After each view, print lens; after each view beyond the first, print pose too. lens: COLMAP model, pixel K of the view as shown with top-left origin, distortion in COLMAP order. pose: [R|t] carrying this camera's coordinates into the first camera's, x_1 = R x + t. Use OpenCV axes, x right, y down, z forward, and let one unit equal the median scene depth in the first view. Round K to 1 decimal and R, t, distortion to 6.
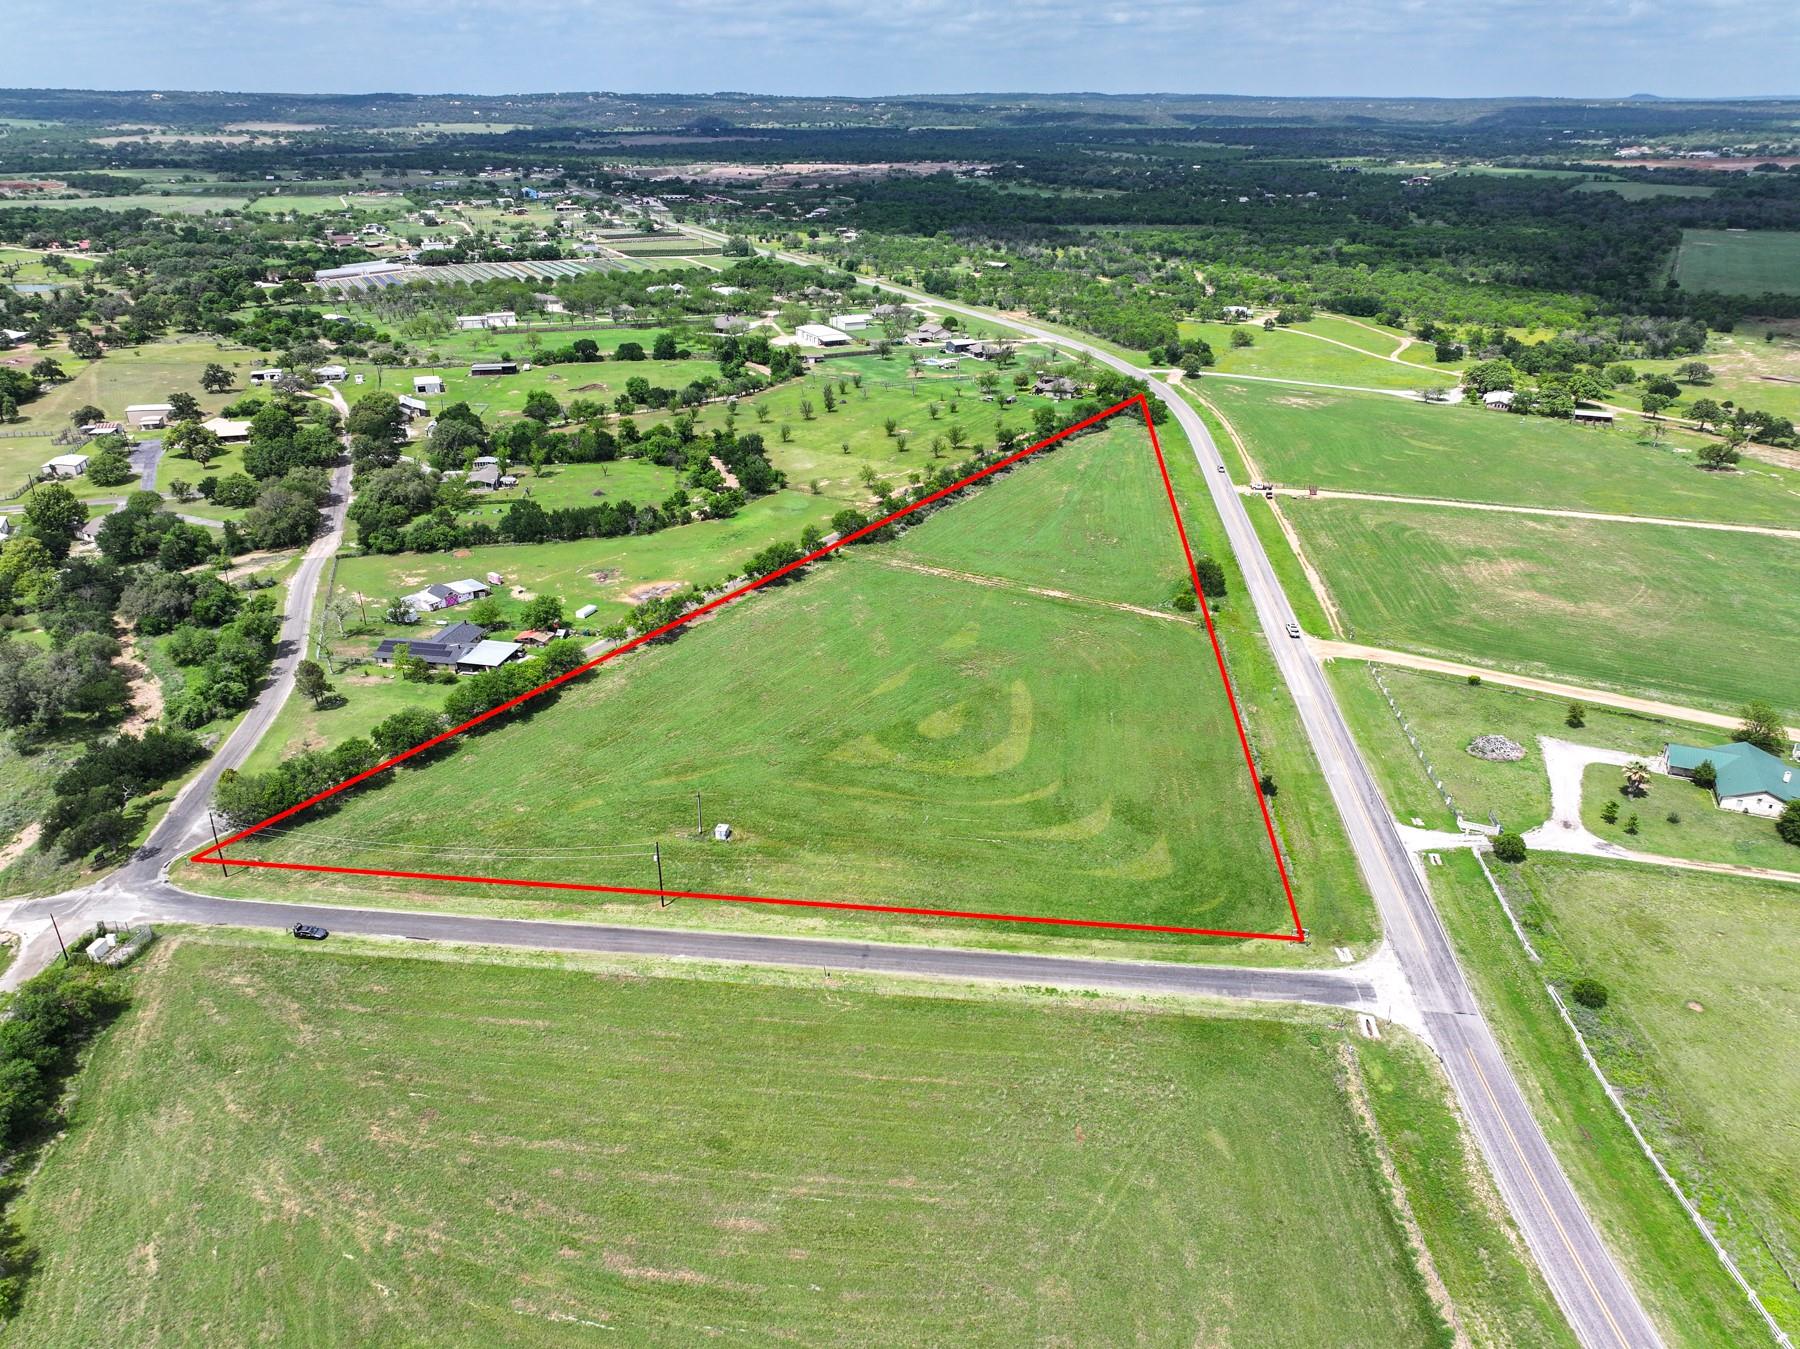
lens RADIAL K [[1253.5, 0, 911.0], [0, 1253.5, 671.6], [0, 0, 1]] dist [-0.001842, 0.017831]
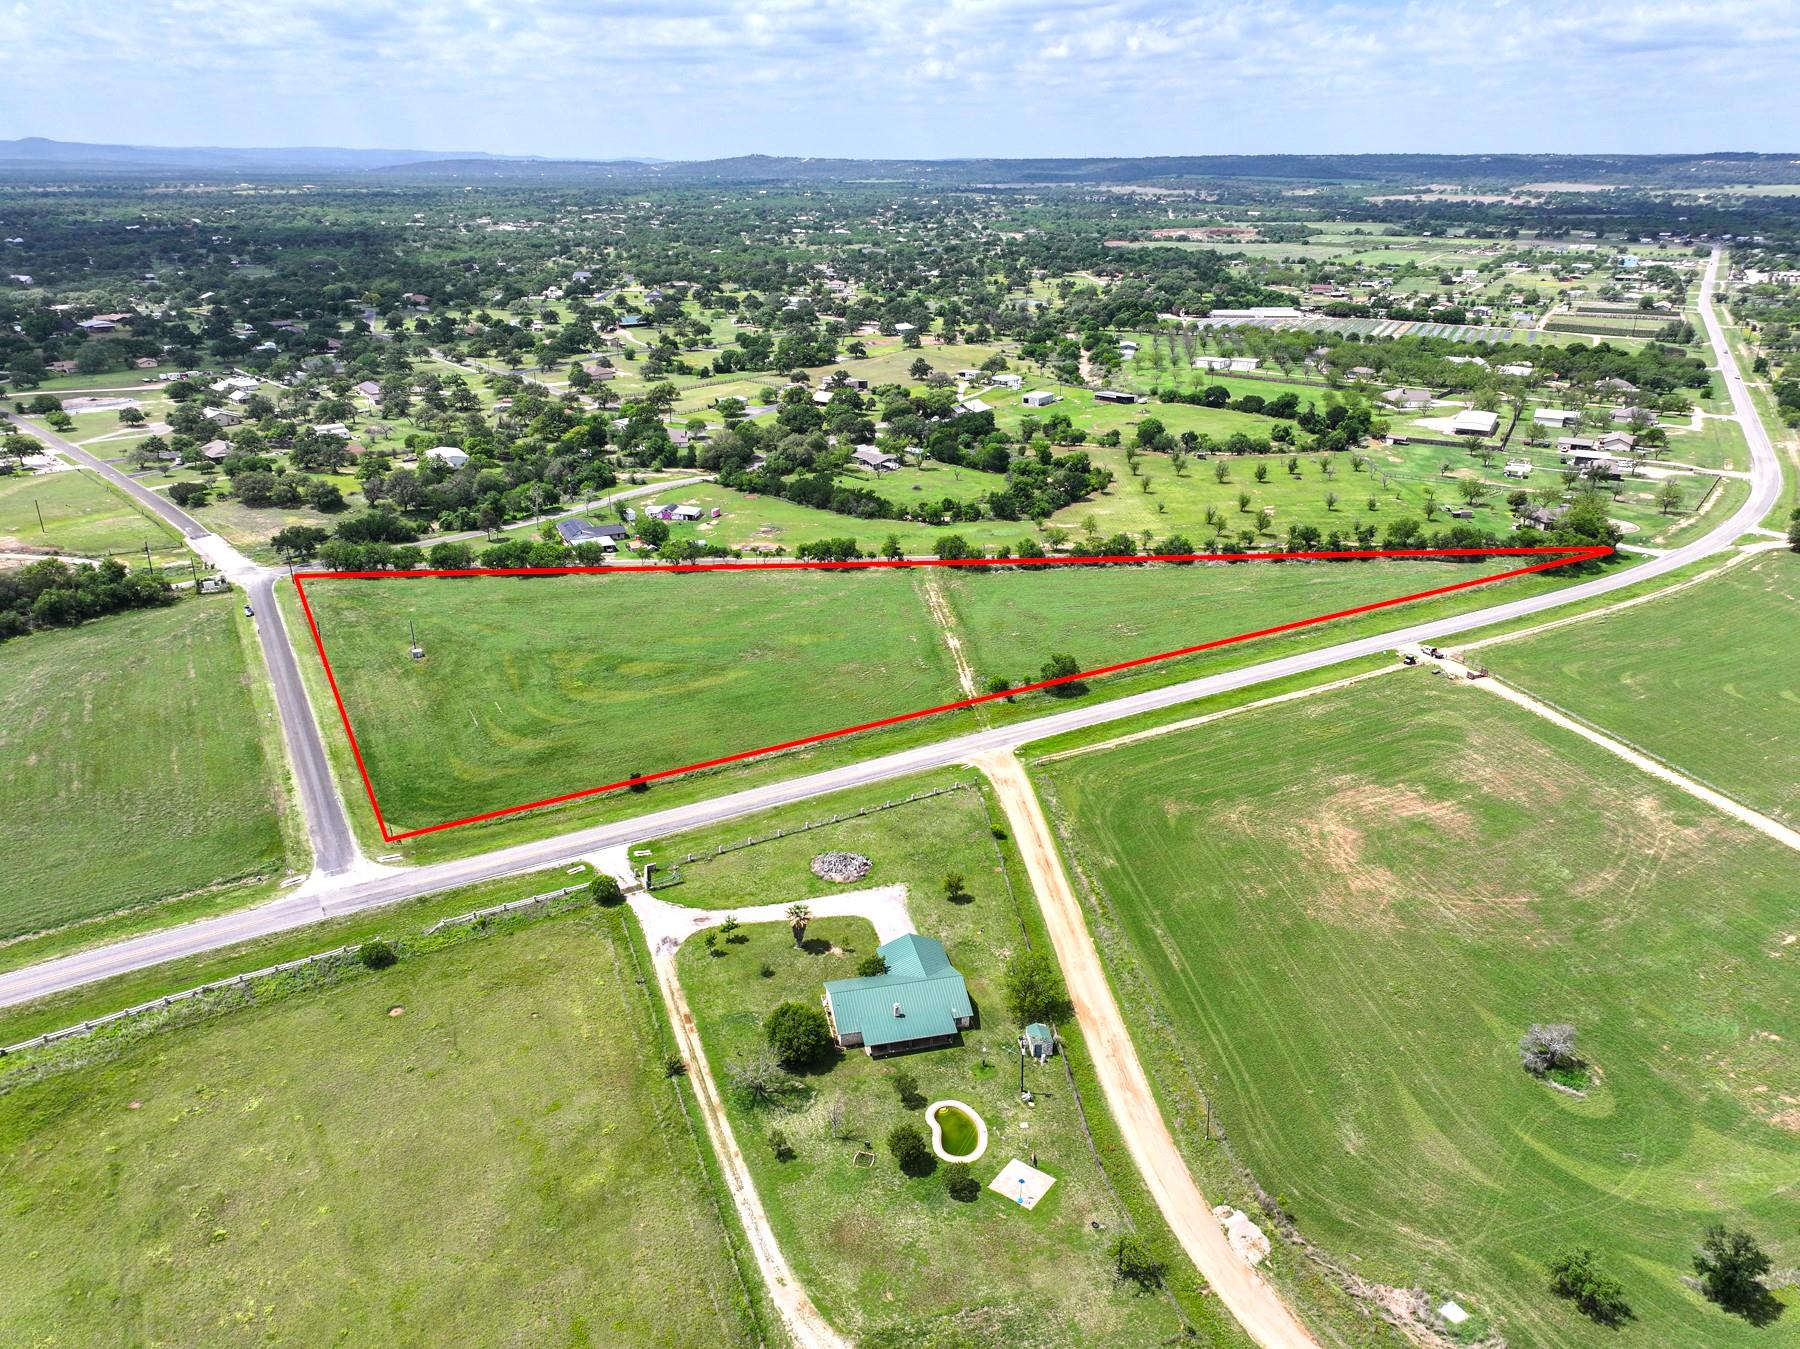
lens RADIAL K [[1253.5, 0, 908.2], [0, 1253.5, 677.6], [0, 0, 1]] dist [-0.001842, 0.017831]
pose [[0.585221, 0.314188, -0.747531, 1.330307], [-0.341416, 0.931658, 0.124291, -0.231040], [0.735494, 0.182481, 0.652495, 0.486335]]
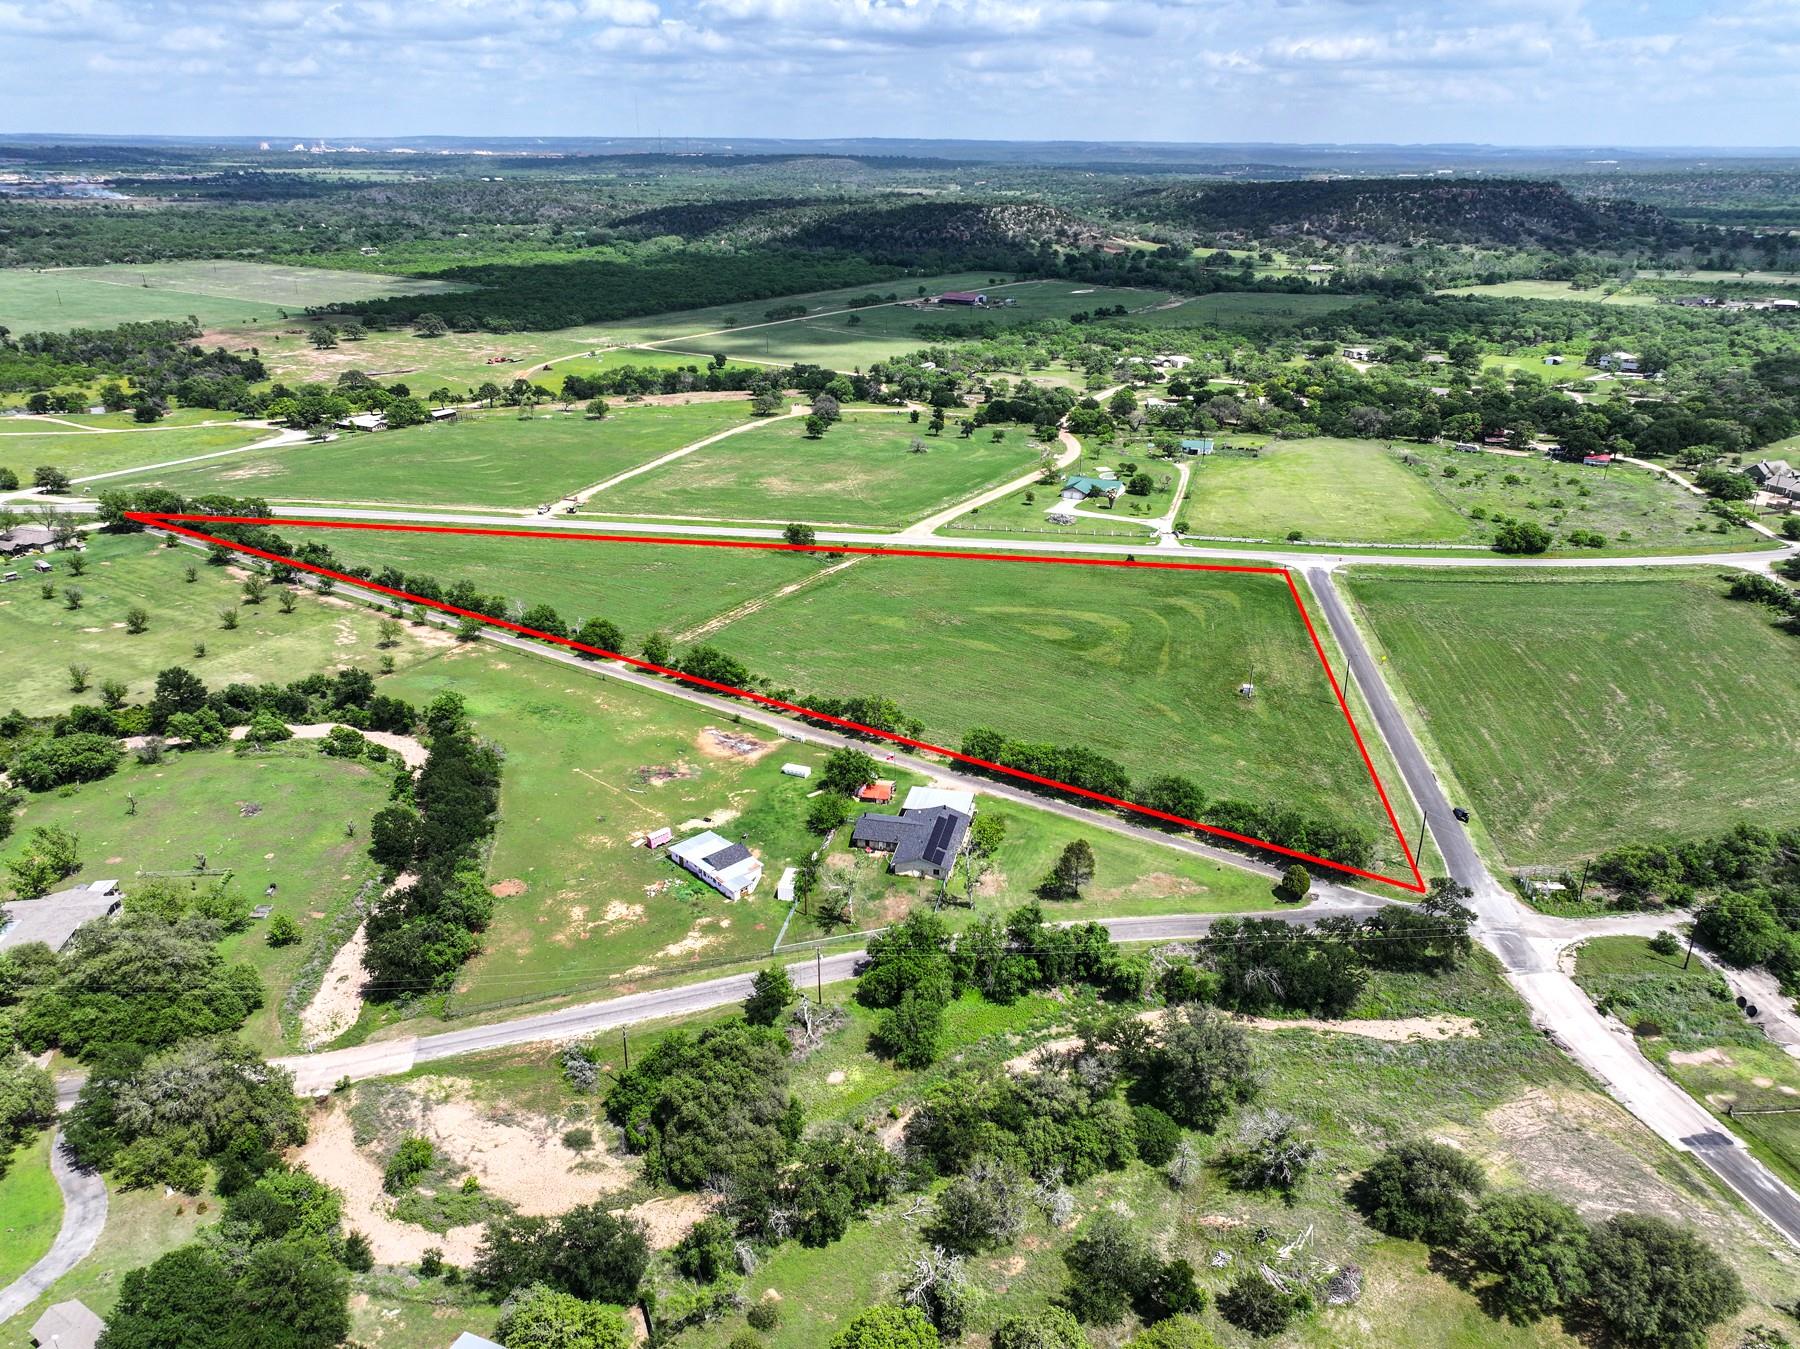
lens RADIAL K [[1253.5, 0, 909.6], [0, 1253.5, 679.4], [0, 0, 1]] dist [-0.001842, 0.017831]
pose [[0.031460, -0.390561, 0.920039, -1.467213], [0.407513, 0.845525, 0.344995, -0.522178], [-0.912657, 0.364075, 0.185759, 1.114482]]
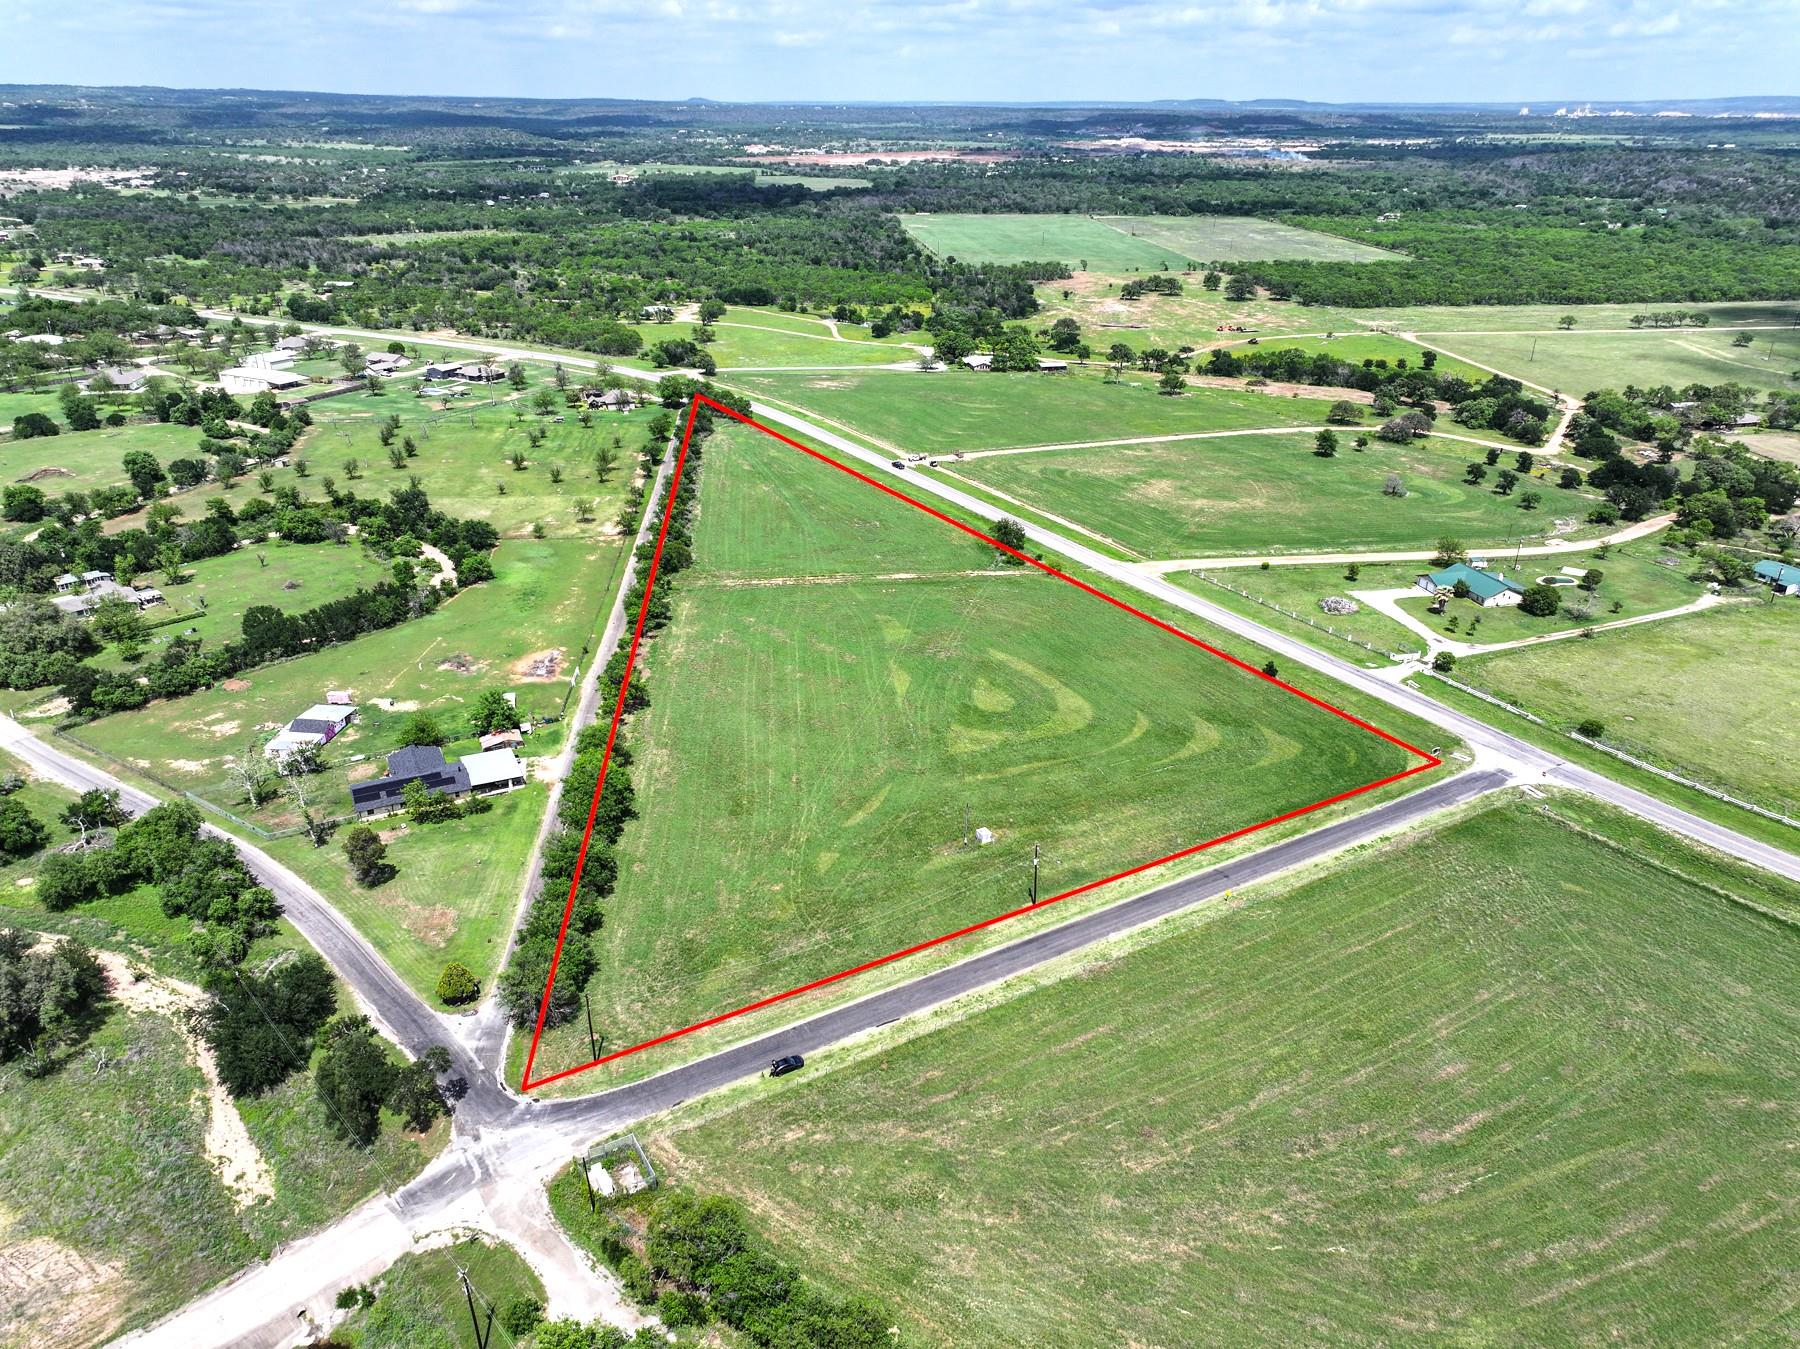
lens RADIAL K [[1253.5, 0, 907.4], [0, 1253.5, 674.5], [0, 0, 1]] dist [-0.001842, 0.017831]
pose [[0.799260, -0.245149, 0.548713, -0.753900], [0.243685, 0.966794, 0.076982, -0.096509], [-0.549365, 0.072184, 0.832459, 0.178074]]
